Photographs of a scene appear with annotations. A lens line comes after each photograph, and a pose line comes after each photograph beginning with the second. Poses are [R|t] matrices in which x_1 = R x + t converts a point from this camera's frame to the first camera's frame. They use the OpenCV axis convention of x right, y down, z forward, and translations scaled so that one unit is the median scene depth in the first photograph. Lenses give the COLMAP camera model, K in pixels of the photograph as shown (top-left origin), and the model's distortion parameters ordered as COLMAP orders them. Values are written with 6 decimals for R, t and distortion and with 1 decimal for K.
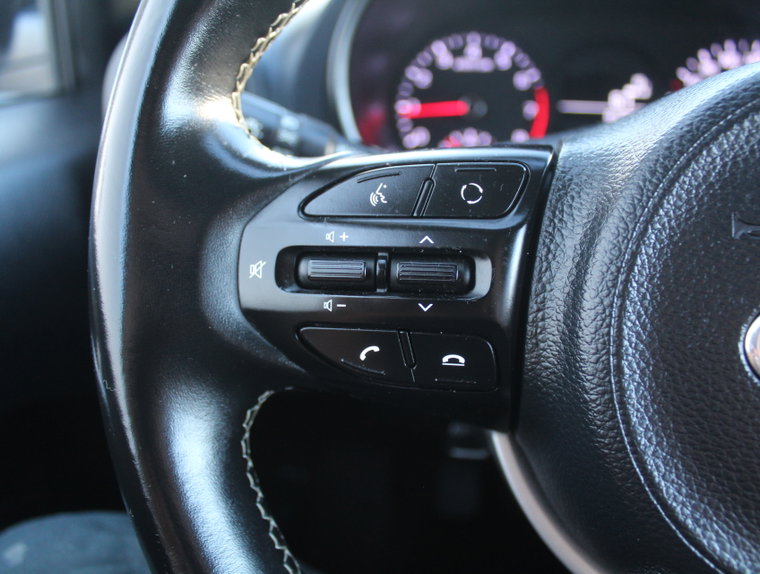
lens RADIAL K [[704.0, 0, 380.0], [0, 704.0, 287.0], [0, 0, 1]] dist [-0.203313, 0.147927]
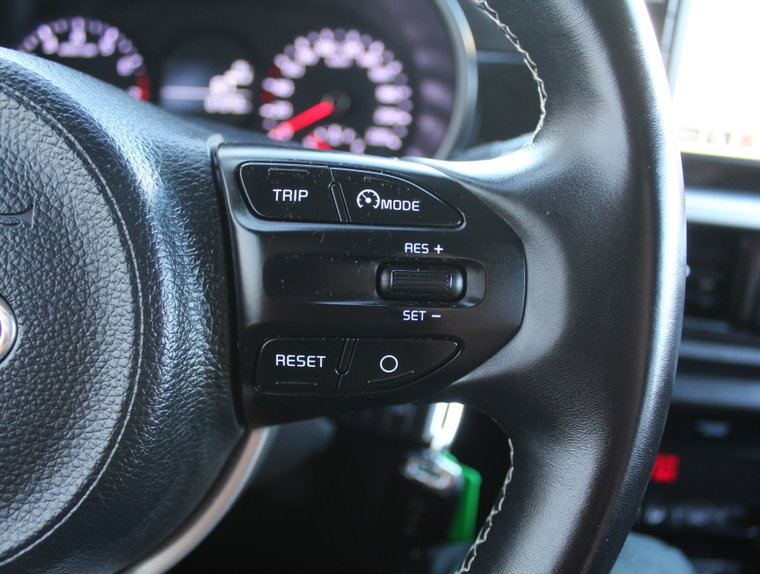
lens RADIAL K [[704.0, 0, 380.0], [0, 704.0, 287.0], [0, 0, 1]] dist [-0.203313, 0.147927]
pose [[0.987776, 0.012693, 0.155363, 0.448381], [-0.015872, 0.999689, 0.019242, -0.000511], [-0.155071, -0.021473, 0.987670, -0.049524]]
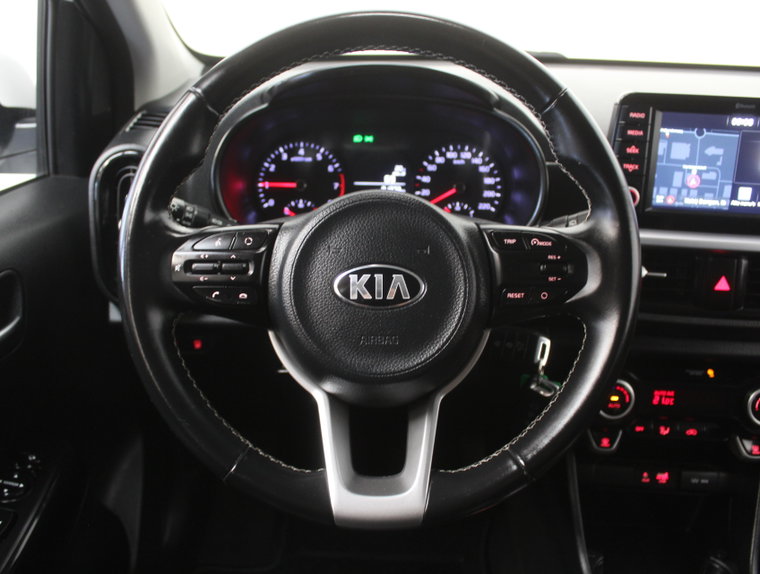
lens RADIAL K [[710.2, 0, 378.9], [0, 710.2, 297.6], [0, 0, 1]] dist [-0.173861, 0.147646]
pose [[0.992738, -0.015513, 0.119290, 0.117411], [0.019603, 0.999257, -0.033194, 0.081673], [-0.118686, 0.035291, 0.992304, -0.764868]]
